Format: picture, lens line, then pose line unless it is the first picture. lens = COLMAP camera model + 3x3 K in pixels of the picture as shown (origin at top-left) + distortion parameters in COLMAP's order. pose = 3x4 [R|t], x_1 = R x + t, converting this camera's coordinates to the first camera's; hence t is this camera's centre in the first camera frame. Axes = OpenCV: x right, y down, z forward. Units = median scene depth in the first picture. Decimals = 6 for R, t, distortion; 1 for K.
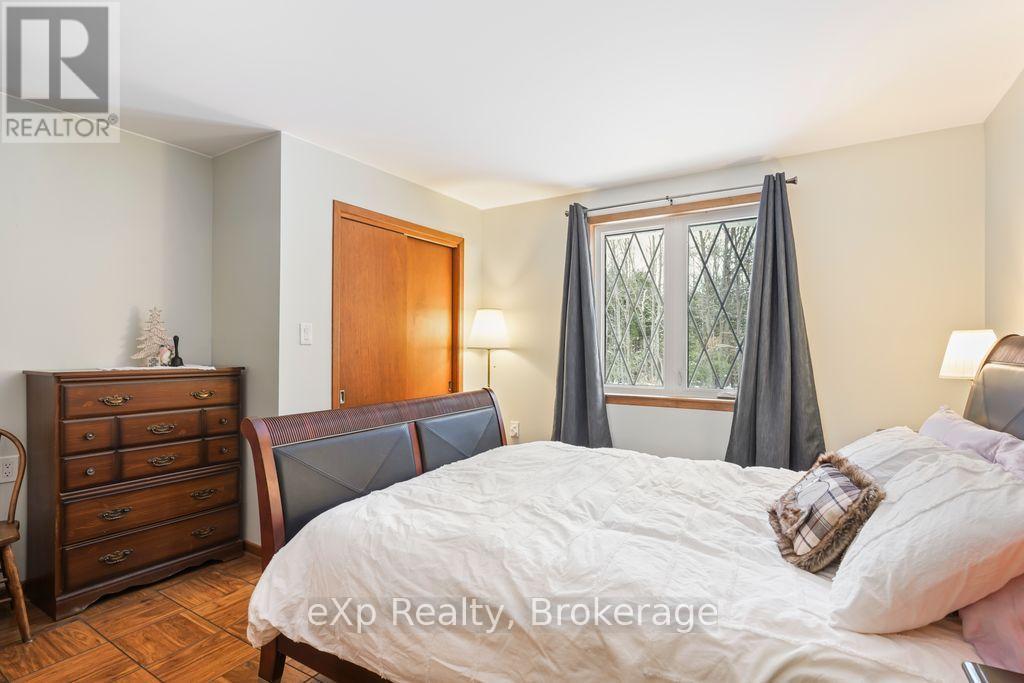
lens RADIAL K [[487.8, 0, 511.8], [0, 487.8, 349.1], [0, 0, 1]] dist [-0.002826, 0.000903]
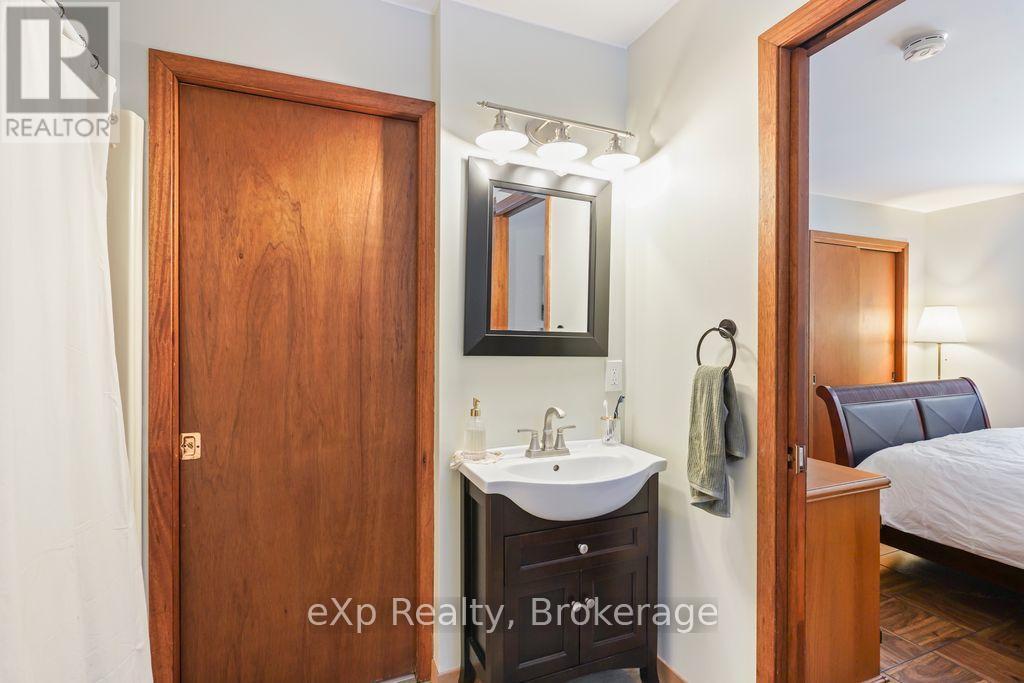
lens RADIAL K [[487.8, 0, 509.4], [0, 487.8, 339.9], [0, 0, 1]] dist [-0.002826, 0.000903]
pose [[0.827565, 0.001029, -0.561369, -0.229933], [-0.003122, 0.999991, -0.002769, -0.001012], [0.561361, 0.004044, 0.827561, -0.424804]]
